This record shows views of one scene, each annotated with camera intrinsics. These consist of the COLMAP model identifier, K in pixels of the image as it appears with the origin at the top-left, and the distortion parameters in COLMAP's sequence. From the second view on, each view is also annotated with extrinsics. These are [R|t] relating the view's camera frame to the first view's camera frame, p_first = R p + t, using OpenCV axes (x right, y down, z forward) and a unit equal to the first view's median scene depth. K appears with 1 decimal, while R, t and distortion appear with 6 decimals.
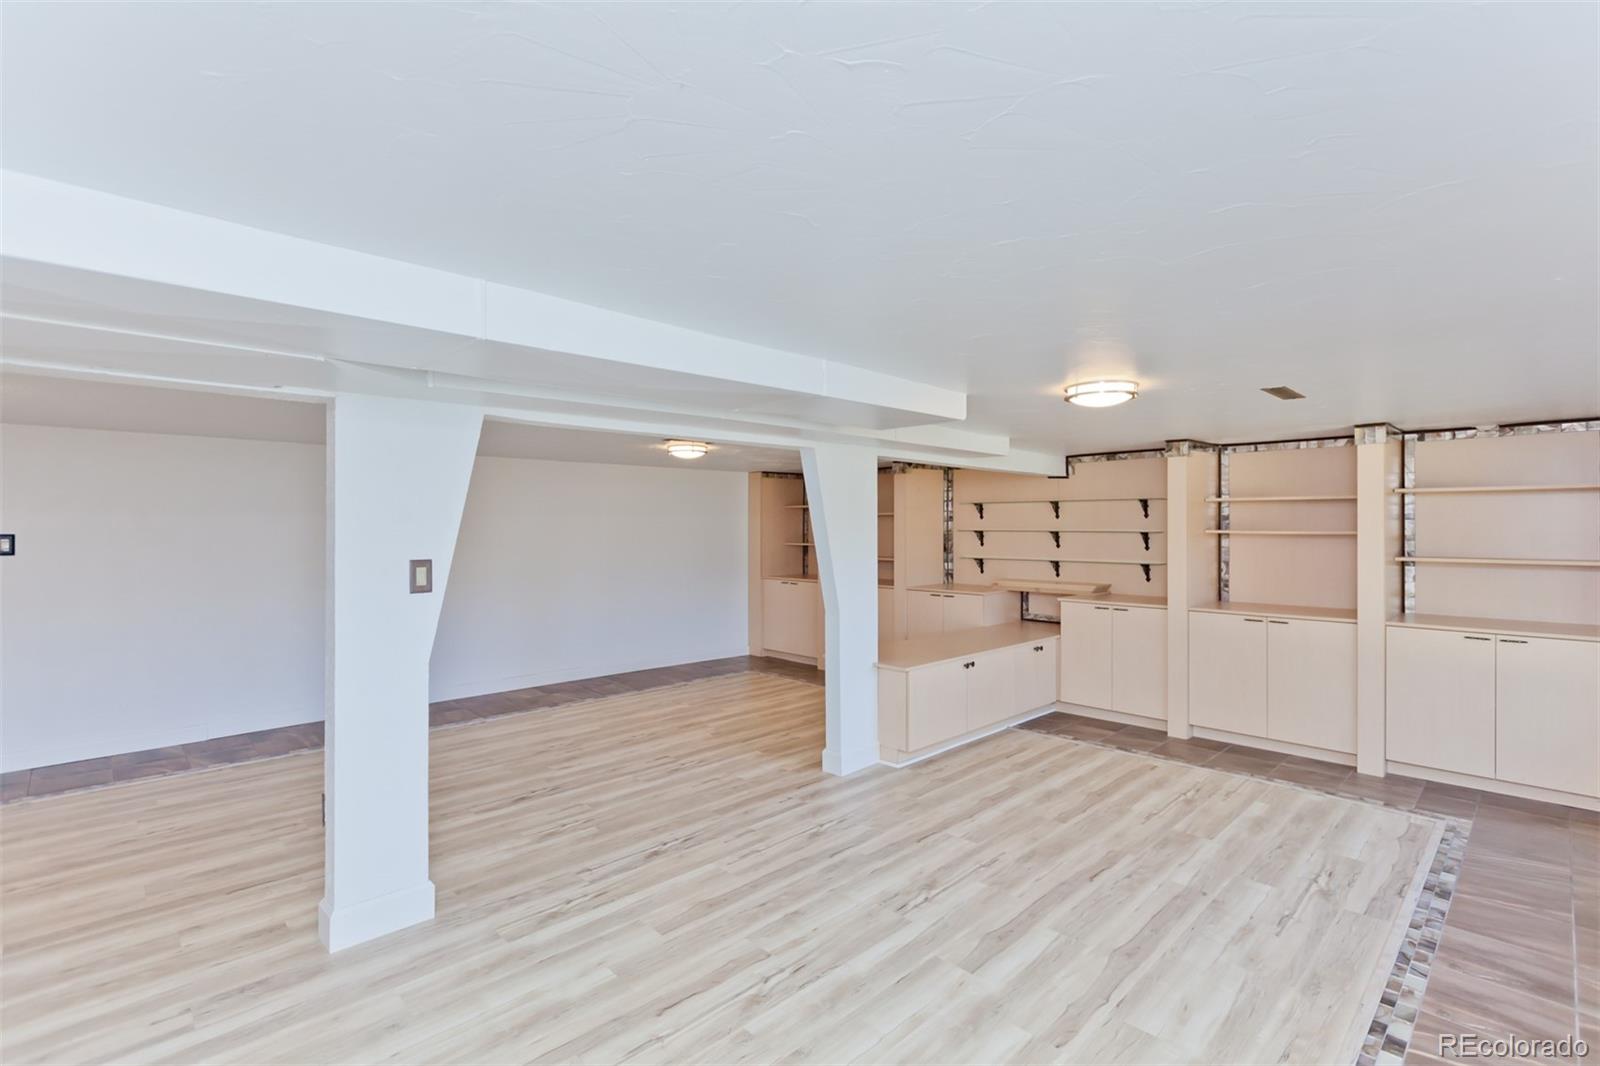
lens RADIAL K [[749.0, 0, 803.2], [0, 749.0, 522.5], [0, 0, 1]] dist [0.005438, 0.000748]
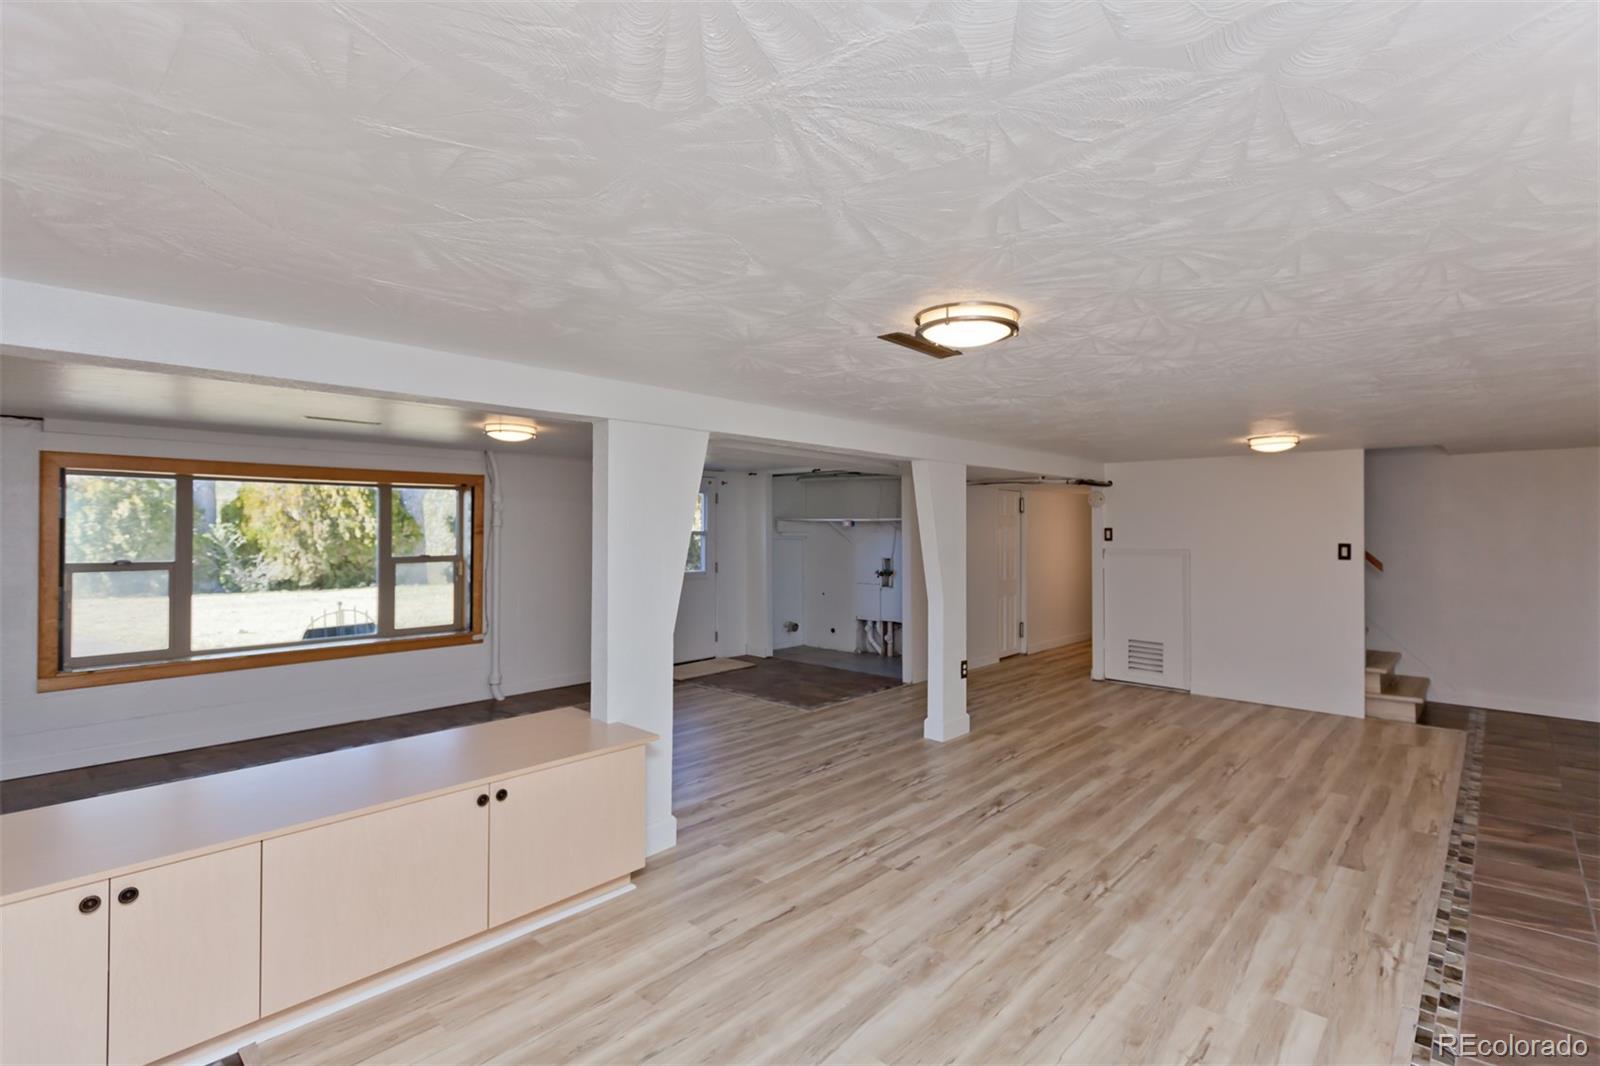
lens RADIAL K [[749.0, 0, 807.6], [0, 749.0, 531.9], [0, 0, 1]] dist [0.005438, 0.000748]
pose [[-0.998754, -0.001444, -0.049878, -0.067319], [-0.001562, 0.999996, 0.002311, 0.008525], [0.049874, 0.002386, -0.998753, 1.732481]]
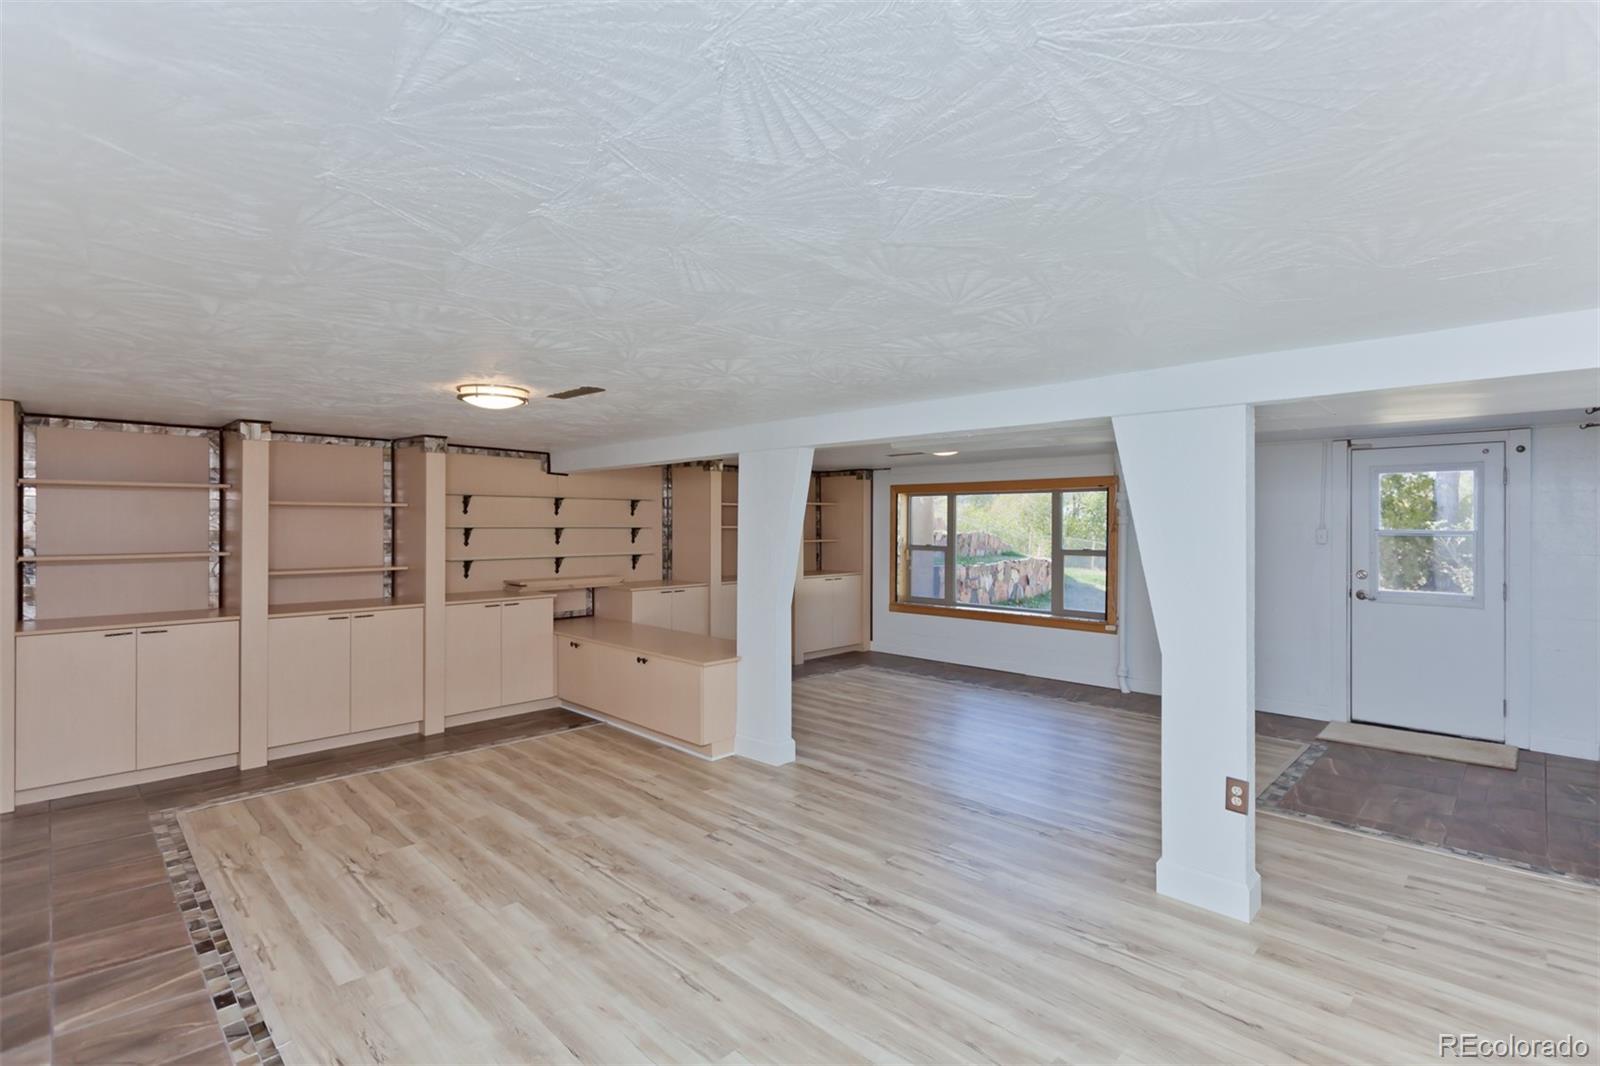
lens RADIAL K [[749.0, 0, 837.0], [0, 749.0, 523.4], [0, 0, 1]] dist [0.005438, 0.000748]
pose [[-0.043127, -0.002168, 0.999067, -0.963384], [-0.008060, 0.999966, 0.001822, 0.001461], [-0.999037, -0.007974, -0.043143, 0.942793]]
